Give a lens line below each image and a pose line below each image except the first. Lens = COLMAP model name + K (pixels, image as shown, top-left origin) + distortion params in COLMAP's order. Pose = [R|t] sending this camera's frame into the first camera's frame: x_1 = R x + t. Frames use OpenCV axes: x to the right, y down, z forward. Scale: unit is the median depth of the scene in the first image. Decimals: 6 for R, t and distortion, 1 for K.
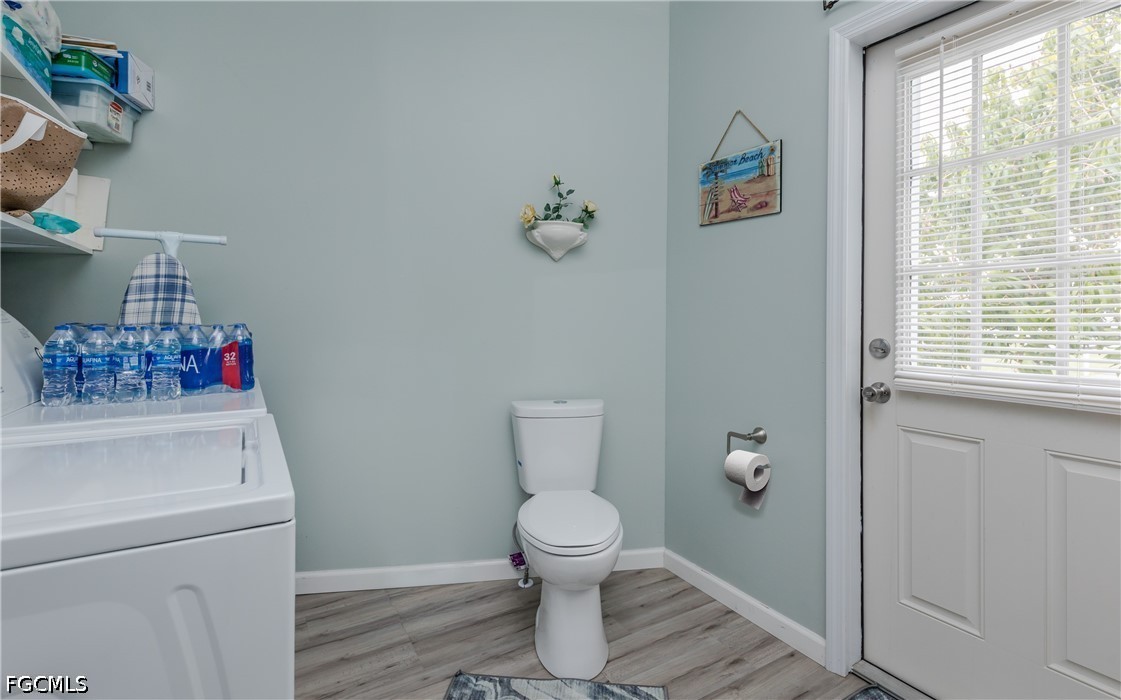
lens RADIAL K [[534.6, 0, 534.0], [0, 534.6, 317.2], [0, 0, 1]] dist [0.004320, -0.002409]
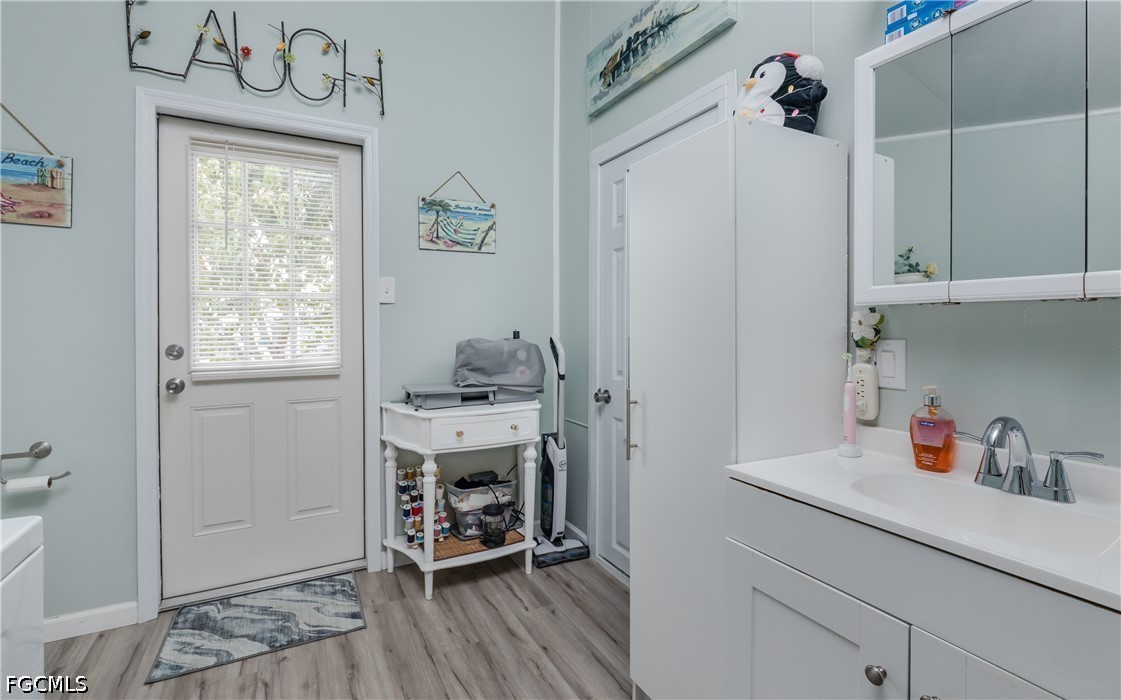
lens RADIAL K [[534.6, 0, 556.4], [0, 534.6, 328.8], [0, 0, 1]] dist [0.004320, -0.002409]
pose [[0.030948, -0.009784, 0.999473, -0.528101], [0.007616, 0.999925, 0.009552, -0.002232], [-0.999492, 0.007316, 0.031020, 0.026309]]
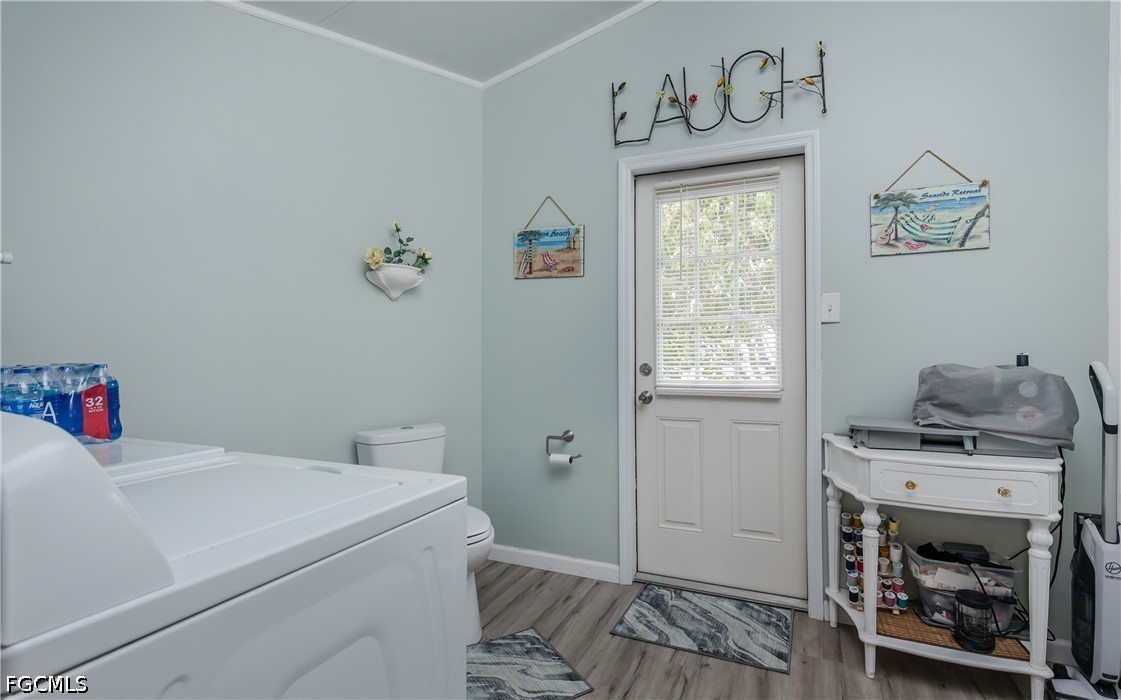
lens RADIAL K [[534.6, 0, 561.9], [0, 534.6, 347.7], [0, 0, 1]] dist [0.004320, -0.002409]
pose [[0.810085, -0.006235, 0.586280, -0.400127], [0.009643, 0.999950, -0.002690, -0.002628], [-0.586234, 0.007832, 0.810104, -0.108107]]
